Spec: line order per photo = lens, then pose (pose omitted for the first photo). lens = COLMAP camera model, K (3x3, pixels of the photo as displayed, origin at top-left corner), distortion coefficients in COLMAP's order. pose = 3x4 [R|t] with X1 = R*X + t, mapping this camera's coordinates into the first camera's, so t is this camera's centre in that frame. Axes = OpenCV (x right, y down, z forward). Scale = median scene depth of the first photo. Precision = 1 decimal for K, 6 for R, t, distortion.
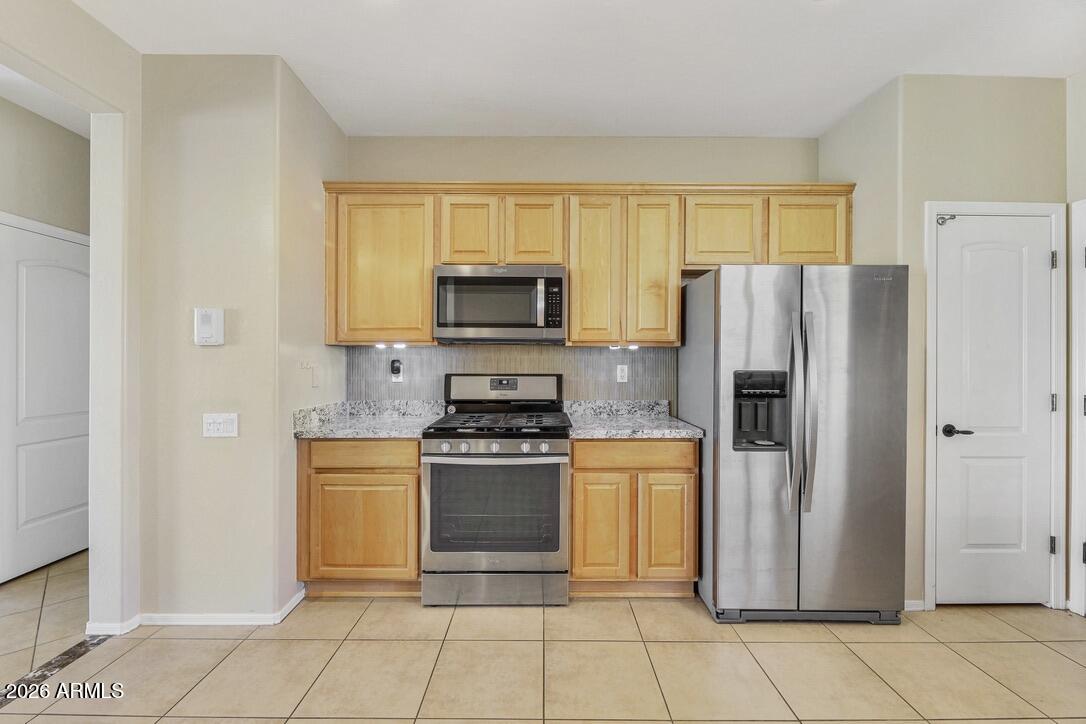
lens RADIAL K [[447.4, 0, 542.0], [0, 447.4, 361.5], [0, 0, 1]] dist [-0.004220, -0.000939]
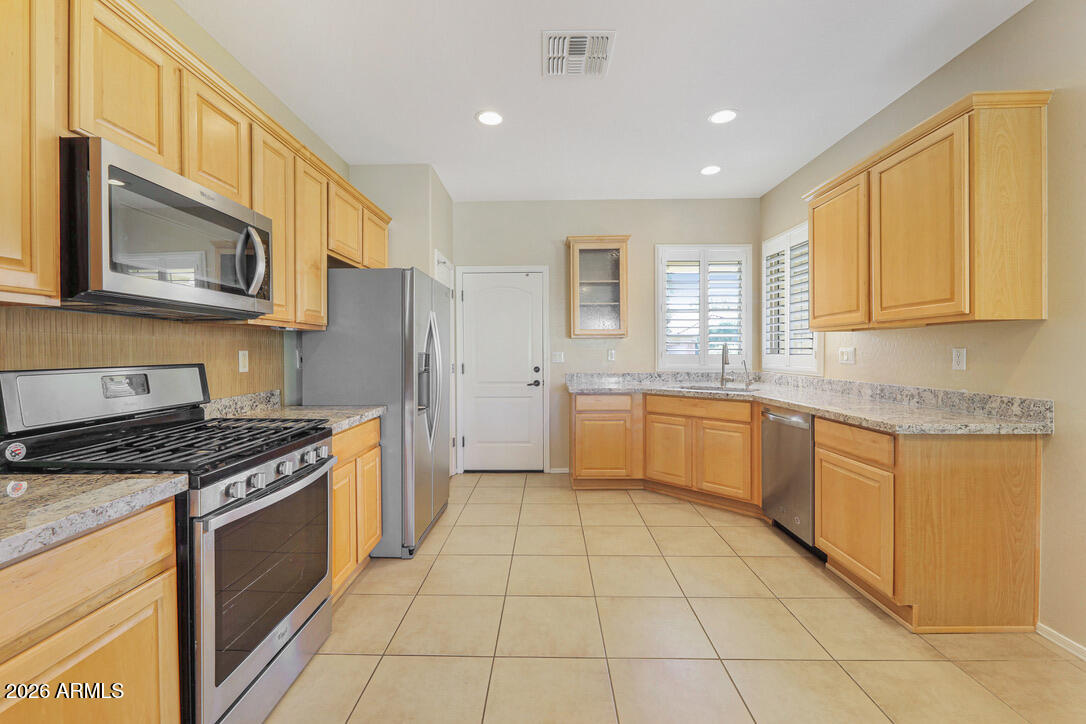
lens RADIAL K [[447.4, 0, 538.0], [0, 447.4, 353.9], [0, 0, 1]] dist [-0.004220, -0.000939]
pose [[0.023524, -0.010700, 0.999666, -0.763005], [0.005087, 0.999931, 0.010583, 0.010678], [-0.999710, 0.004836, 0.023577, 0.576582]]
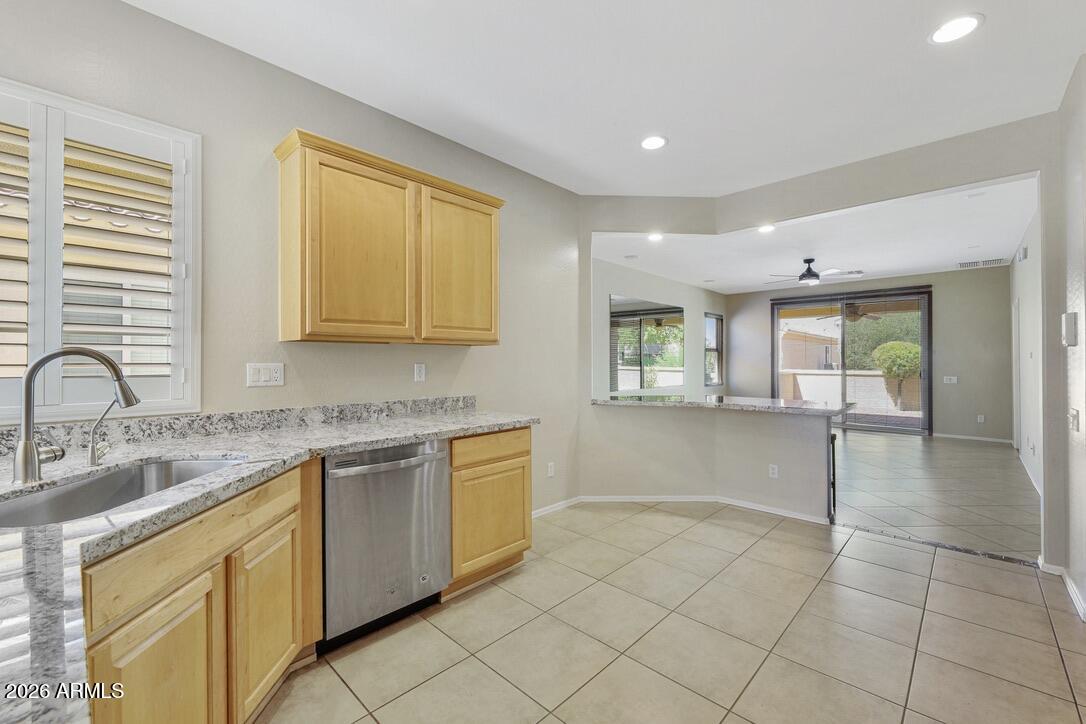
lens RADIAL K [[447.4, 0, 536.3], [0, 447.4, 360.4], [0, 0, 1]] dist [-0.004220, -0.000939]
pose [[-0.698936, -0.003529, -0.715175, 0.896695], [-0.002540, 0.999994, -0.002453, 0.006132], [0.715180, 0.000102, -0.698941, 0.748587]]
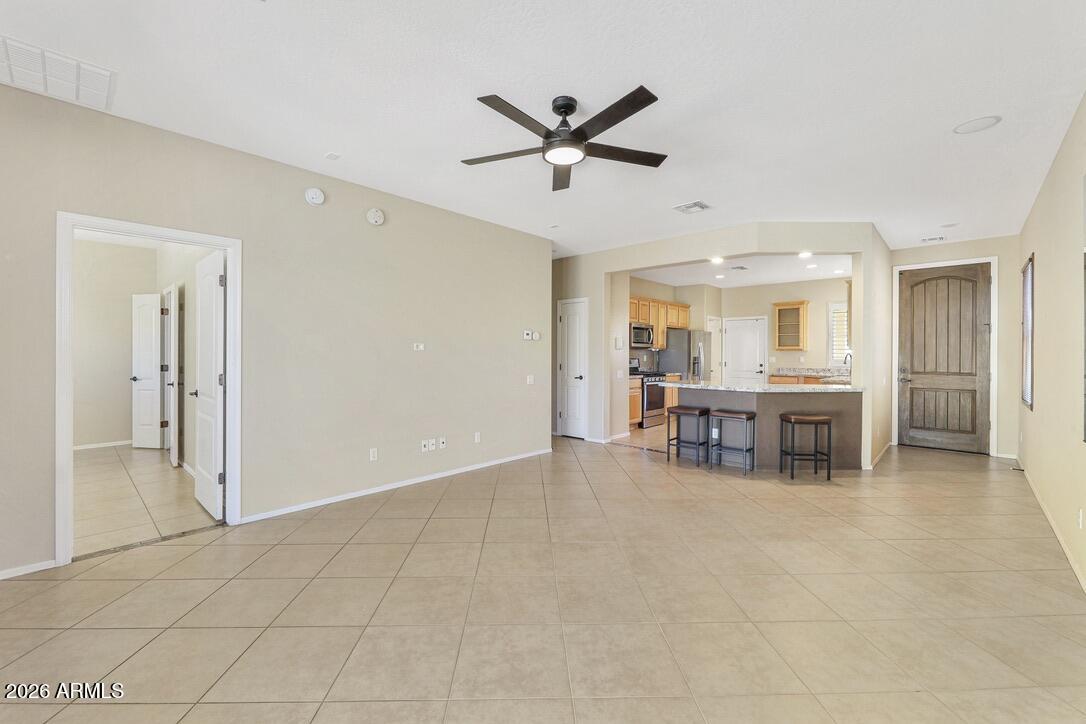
lens RADIAL K [[447.4, 0, 537.6], [0, 447.4, 354.0], [0, 0, 1]] dist [-0.004220, -0.000939]
pose [[0.692784, 0.001176, 0.721144, -3.158029], [-0.004525, 0.999986, 0.002716, -0.006689], [-0.721131, -0.005145, 0.692780, -0.717115]]
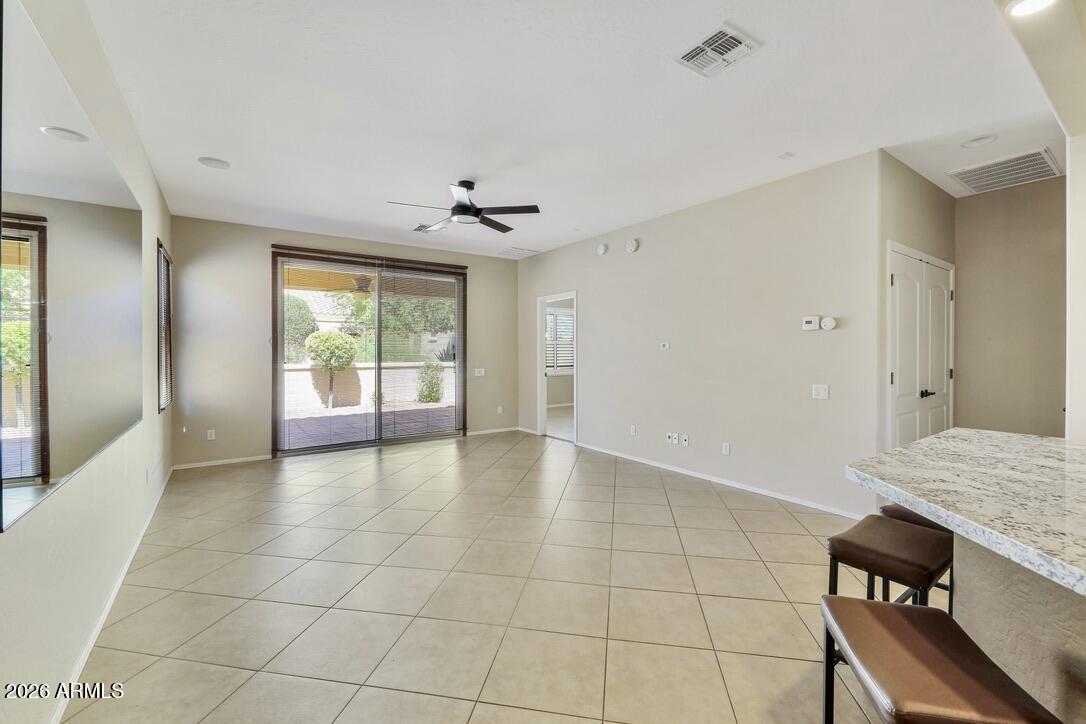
lens RADIAL K [[447.4, 0, 546.3], [0, 447.4, 350.6], [0, 0, 1]] dist [-0.004220, -0.000939]
pose [[0.584095, -0.004718, -0.811671, -0.752480], [0.003334, 0.999989, -0.003413, -0.002601], [0.811678, -0.000713, 0.584104, -0.720466]]
